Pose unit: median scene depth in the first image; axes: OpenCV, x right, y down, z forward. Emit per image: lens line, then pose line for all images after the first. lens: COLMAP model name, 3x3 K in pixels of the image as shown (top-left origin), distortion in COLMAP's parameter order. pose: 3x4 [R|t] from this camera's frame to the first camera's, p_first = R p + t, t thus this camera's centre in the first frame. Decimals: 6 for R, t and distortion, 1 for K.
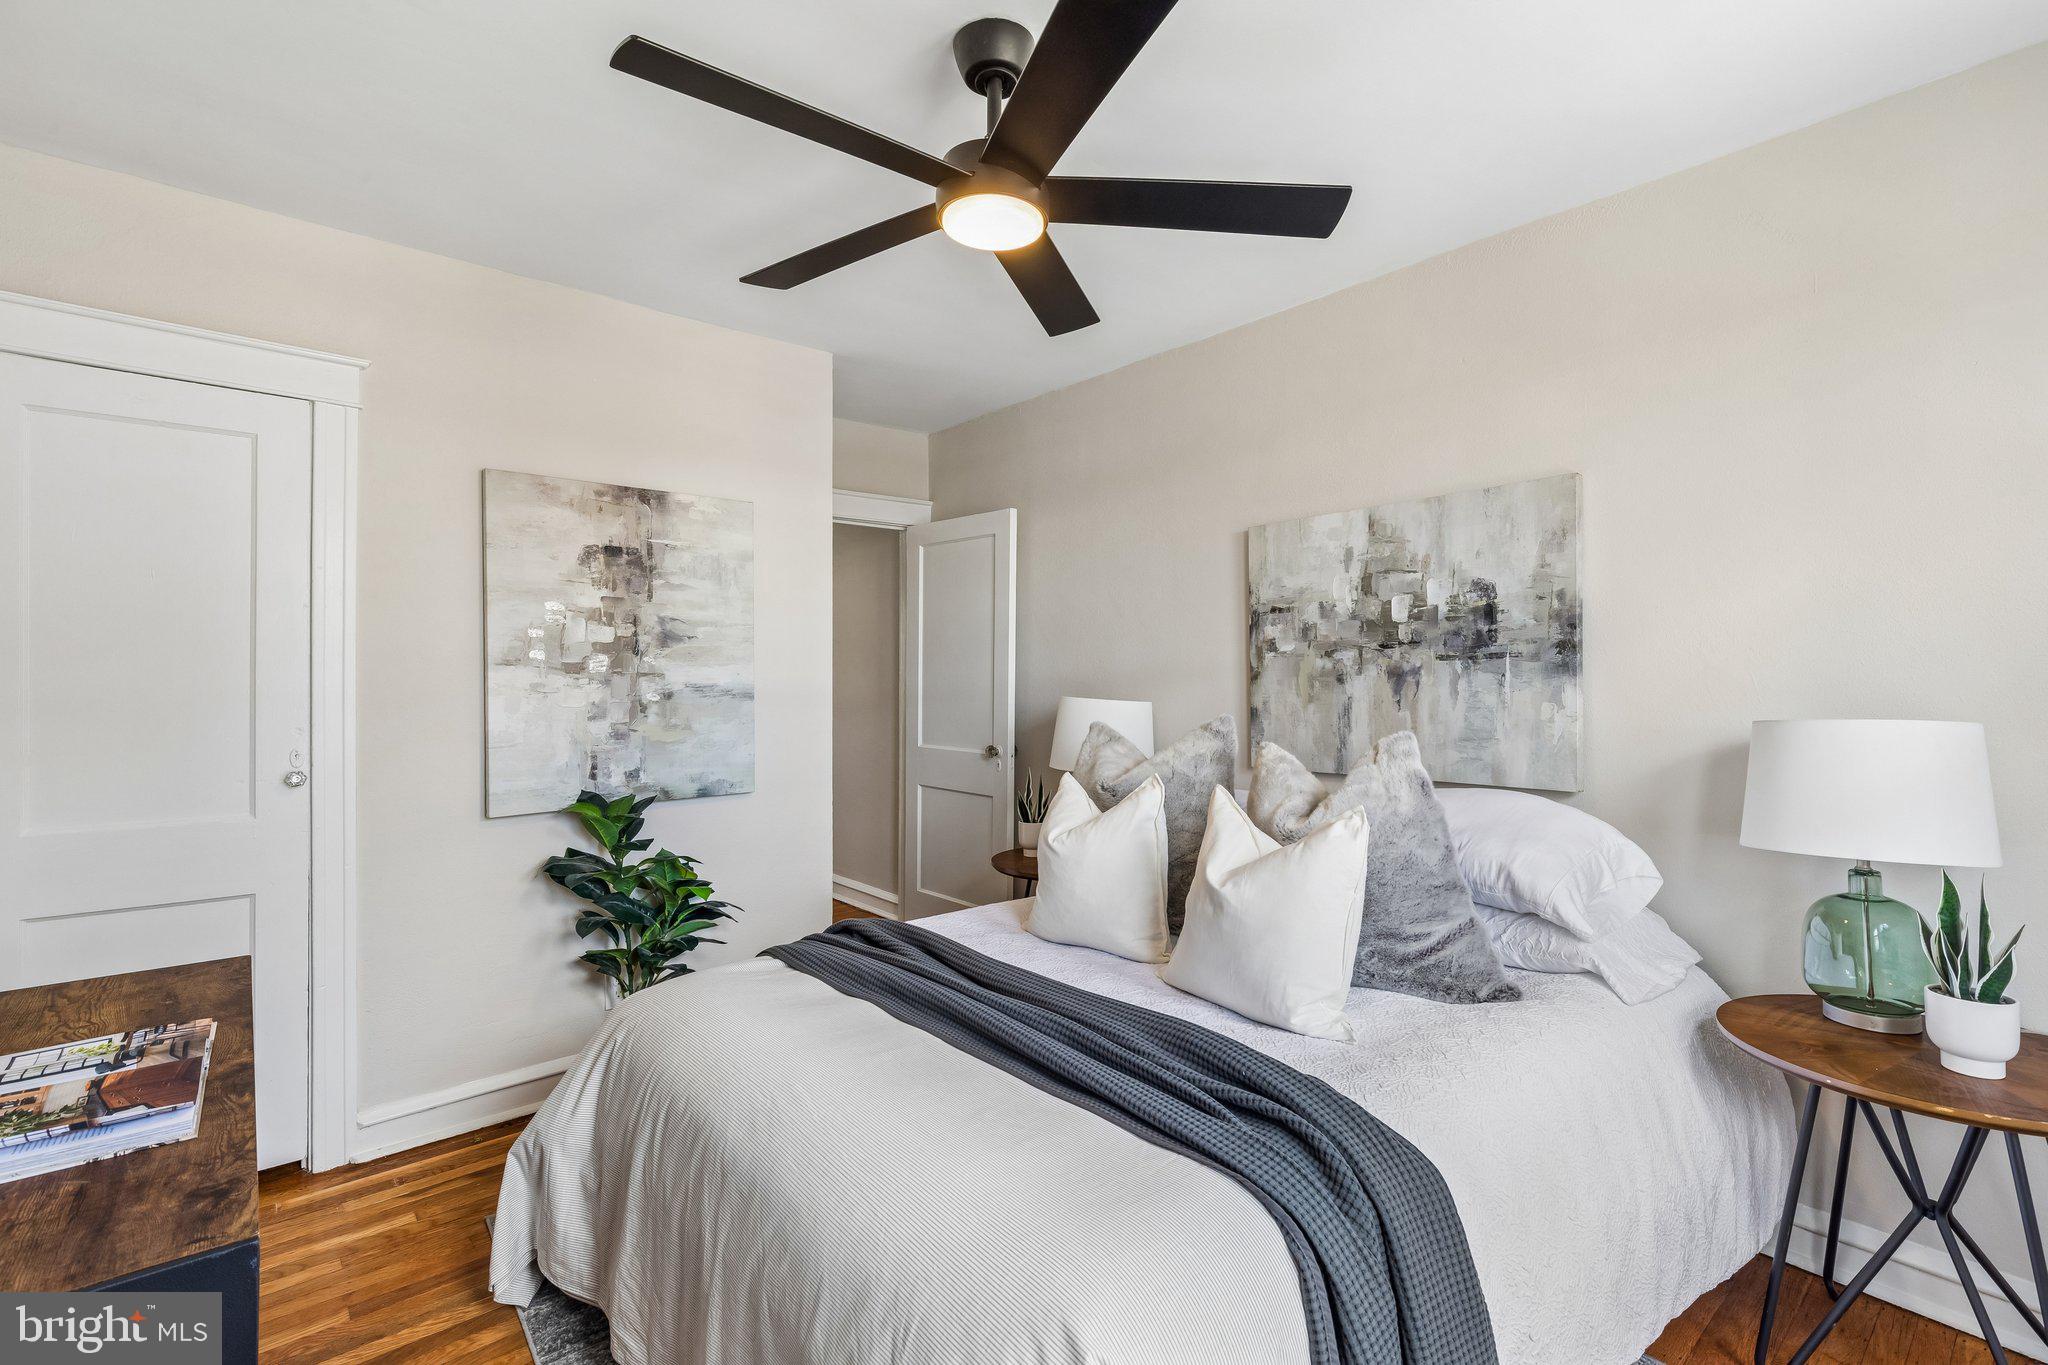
lens RADIAL K [[926.2, 0, 1029.9], [0, 926.2, 669.6], [0, 0, 1]] dist [0.005389, 0.001092]
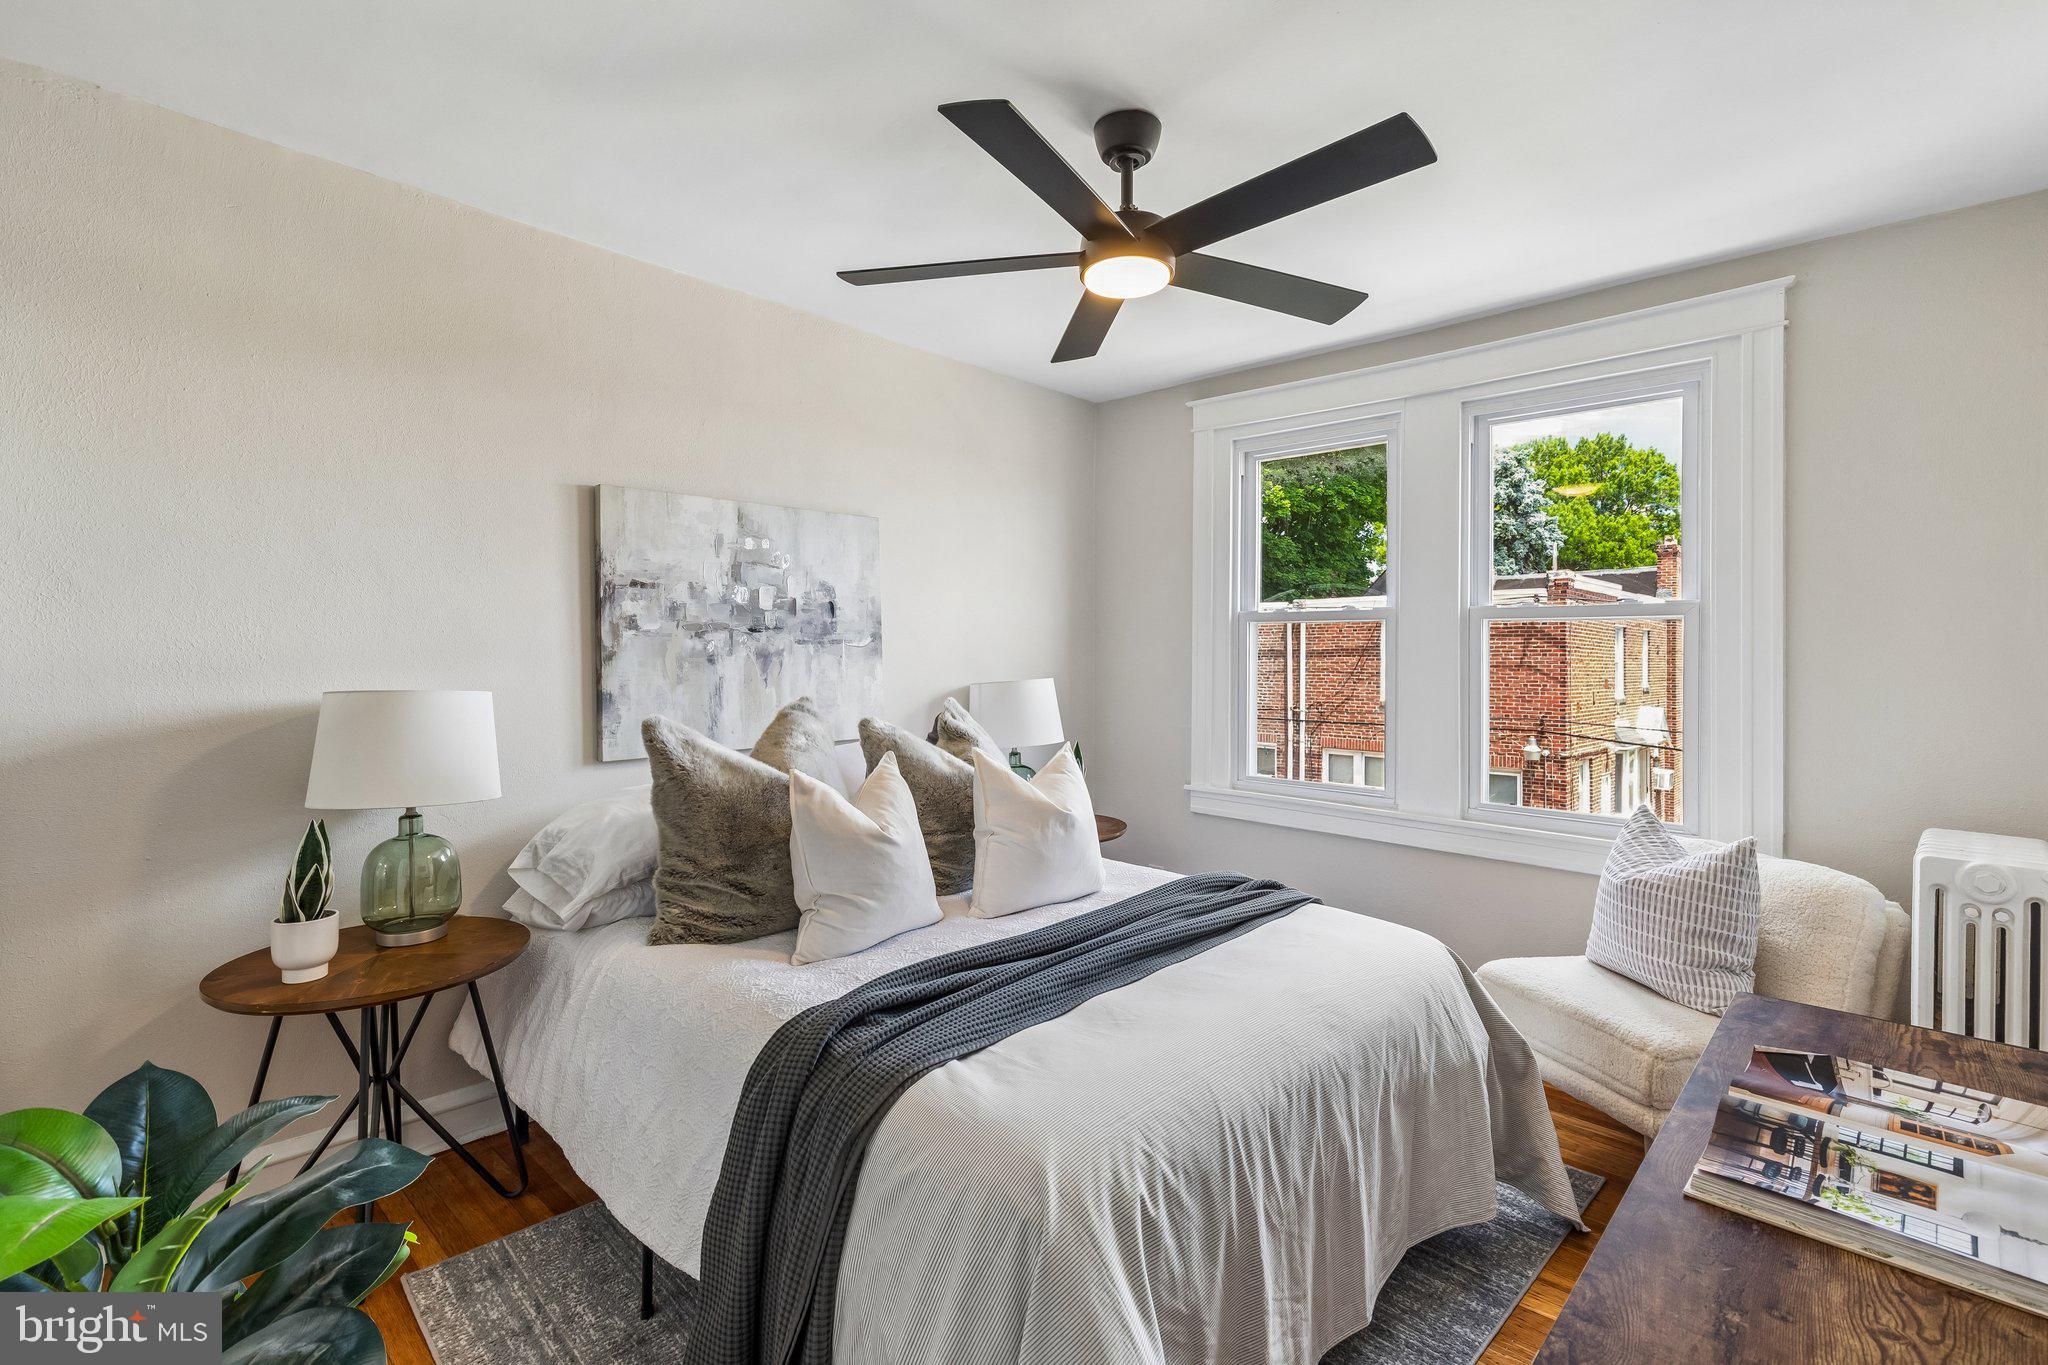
lens RADIAL K [[926.2, 0, 1029.0], [0, 926.2, 683.8], [0, 0, 1]] dist [0.005389, 0.001092]
pose [[-0.095579, -0.040284, 0.994606, -0.748581], [-0.022562, 0.999012, 0.038294, -0.010805], [-0.995166, -0.018780, -0.096393, 0.764480]]
